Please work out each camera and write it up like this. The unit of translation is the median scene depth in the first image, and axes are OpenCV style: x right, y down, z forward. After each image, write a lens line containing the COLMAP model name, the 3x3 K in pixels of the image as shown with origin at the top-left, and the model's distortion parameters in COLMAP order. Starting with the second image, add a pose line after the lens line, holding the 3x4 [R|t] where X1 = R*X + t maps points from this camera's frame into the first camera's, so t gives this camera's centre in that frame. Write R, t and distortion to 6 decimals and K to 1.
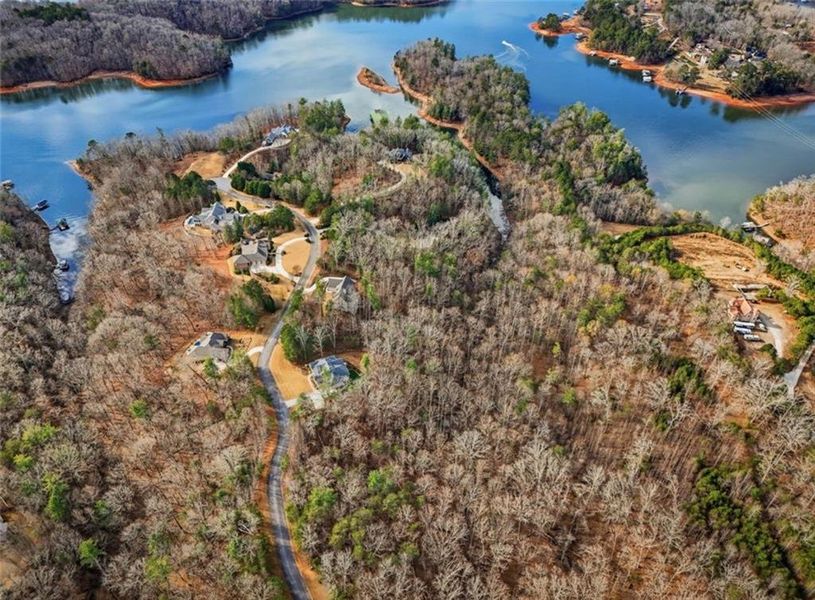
lens RADIAL K [[599.1, 0, 409.4], [0, 599.1, 298.9], [0, 0, 1]] dist [0.035891, -0.025174]
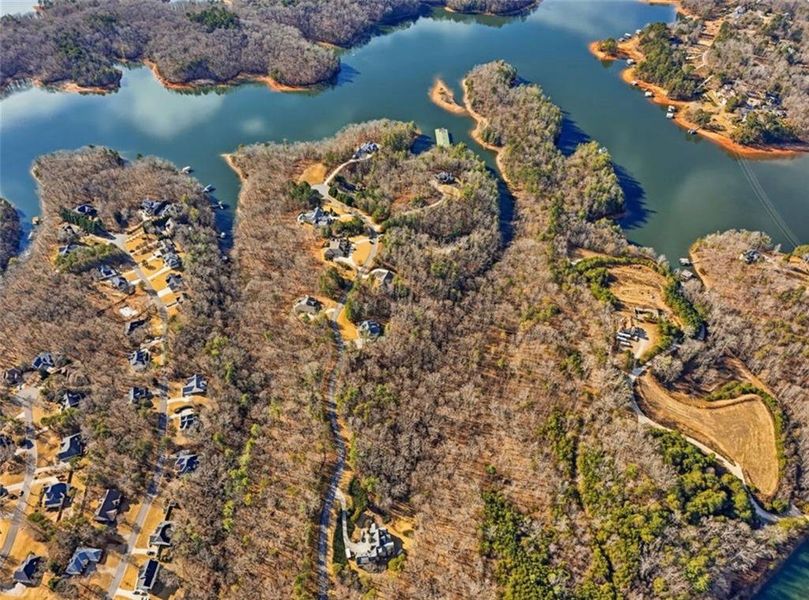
lens RADIAL K [[595.4, 0, 400.8], [0, 595.4, 304.4], [0, 0, 1]] dist [0.035163, -0.026582]
pose [[0.980859, 0.136387, -0.138975, 0.158172], [-0.118872, 0.984703, 0.127395, -0.151740], [0.154224, -0.108436, 0.982067, -0.581255]]
